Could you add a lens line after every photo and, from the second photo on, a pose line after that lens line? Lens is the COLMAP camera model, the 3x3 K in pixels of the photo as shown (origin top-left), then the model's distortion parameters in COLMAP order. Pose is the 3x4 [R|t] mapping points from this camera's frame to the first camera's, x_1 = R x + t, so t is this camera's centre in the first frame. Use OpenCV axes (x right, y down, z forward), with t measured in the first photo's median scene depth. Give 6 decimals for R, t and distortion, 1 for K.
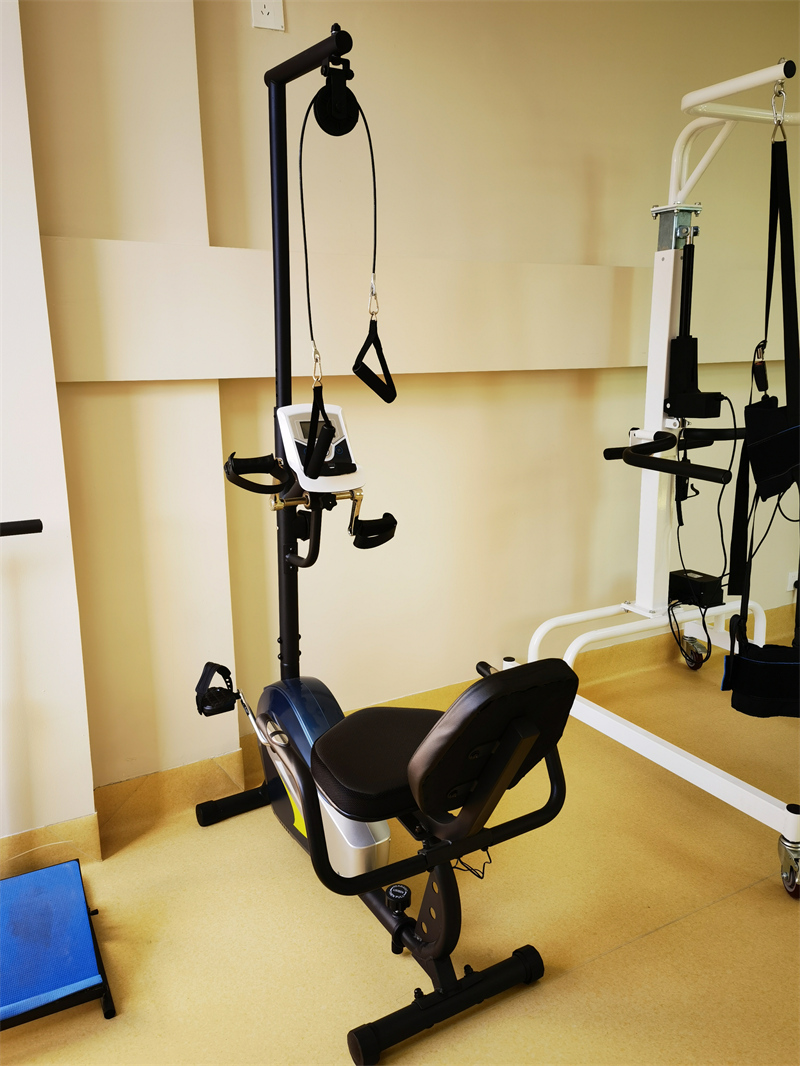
lens RADIAL K [[850.2, 0, 396.4], [0, 850.2, 532.2], [0, 0, 1]] dist [0.103396, -0.078227]
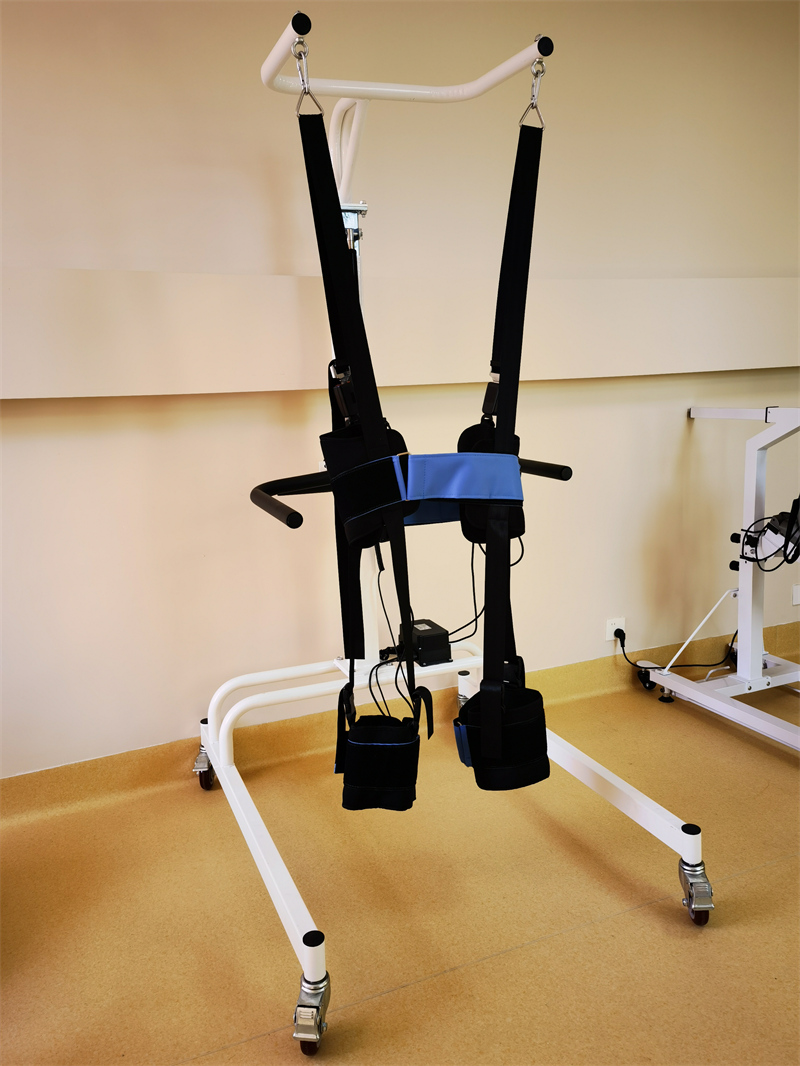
lens RADIAL K [[850.2, 0, 395.9], [0, 850.2, 537.7], [0, 0, 1]] dist [0.103396, -0.078227]
pose [[0.993925, -0.000713, -0.110061, 0.606621], [-0.002027, 0.999691, -0.024779, -0.026977], [0.110045, 0.024851, 0.993616, 0.203596]]
